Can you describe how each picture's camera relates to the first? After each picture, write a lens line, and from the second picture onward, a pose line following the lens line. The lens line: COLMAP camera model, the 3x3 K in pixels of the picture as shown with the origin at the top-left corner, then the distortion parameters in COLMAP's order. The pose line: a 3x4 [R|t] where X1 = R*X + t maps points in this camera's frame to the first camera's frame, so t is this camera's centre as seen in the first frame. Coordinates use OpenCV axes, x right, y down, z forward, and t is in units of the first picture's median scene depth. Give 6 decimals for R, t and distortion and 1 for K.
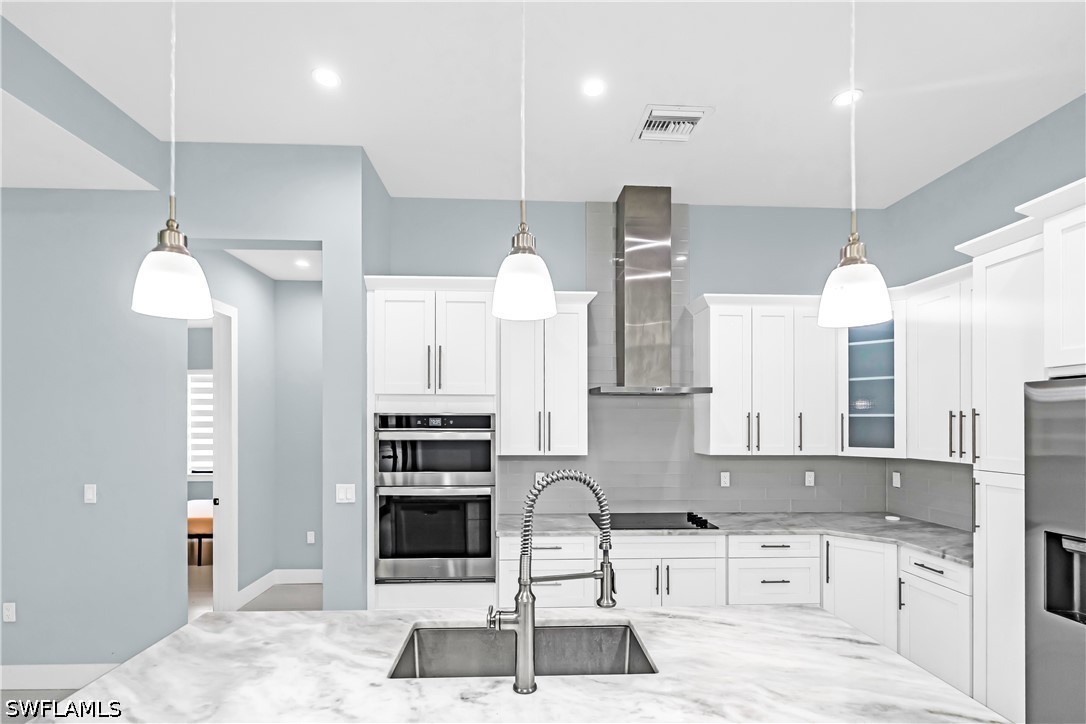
lens RADIAL K [[492.5, 0, 536.5], [0, 492.5, 418.8], [0, 0, 1]] dist [-0.005188, -0.002401]
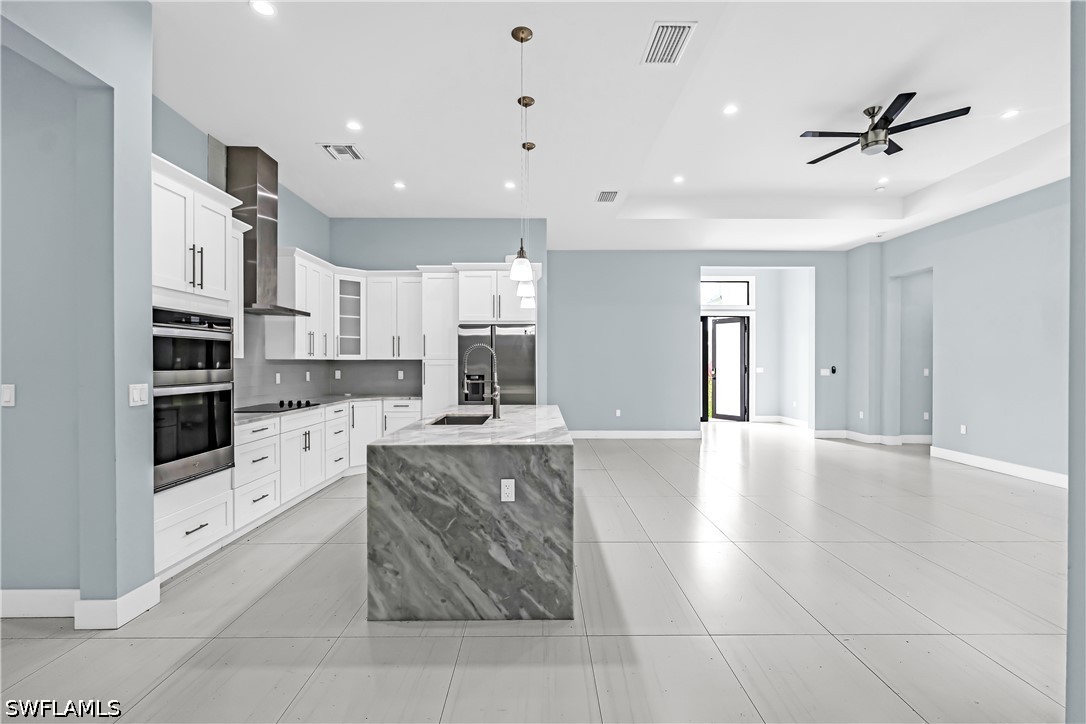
lens RADIAL K [[492.5, 0, 534.8], [0, 492.5, 361.2], [0, 0, 1]] dist [-0.005188, -0.002401]
pose [[0.053157, 0.003209, 0.998581, -1.165010], [-0.010243, 0.999944, -0.002668, 0.085161], [-0.998534, -0.010087, 0.053187, 0.245535]]
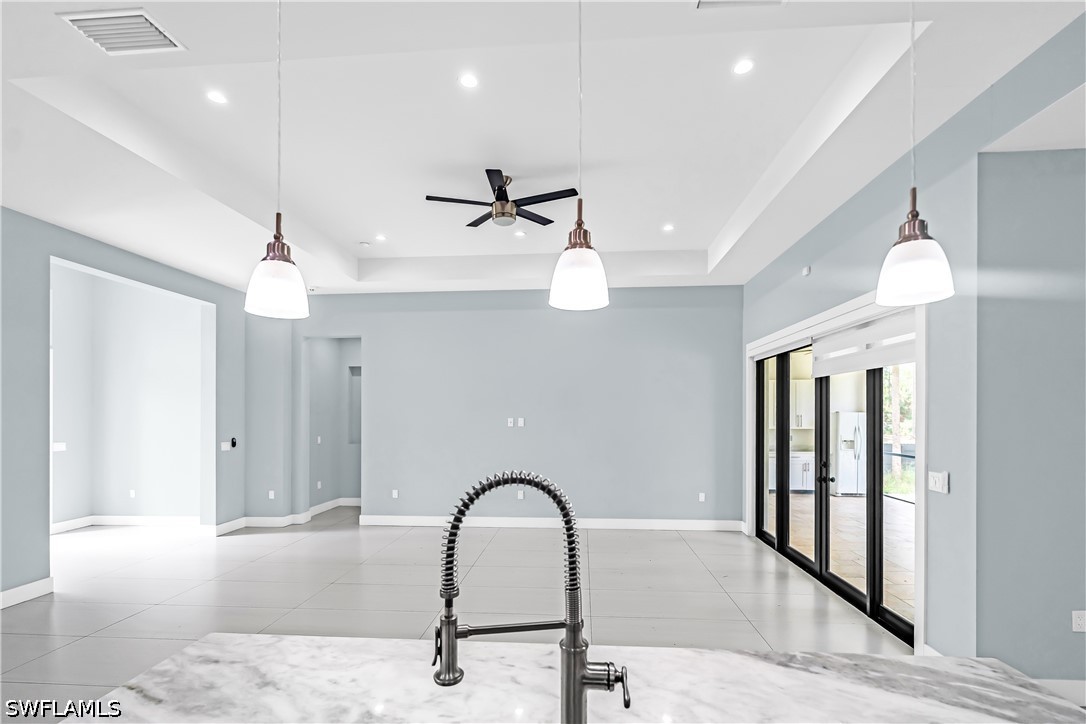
lens RADIAL K [[492.5, 0, 552.7], [0, 492.5, 407.9], [0, 0, 1]] dist [-0.005188, -0.002401]
pose [[-0.993254, 0.006597, 0.115767, -0.031277], [0.004571, 0.999832, -0.017756, 0.007343], [-0.115865, -0.017107, -0.993118, 0.662953]]
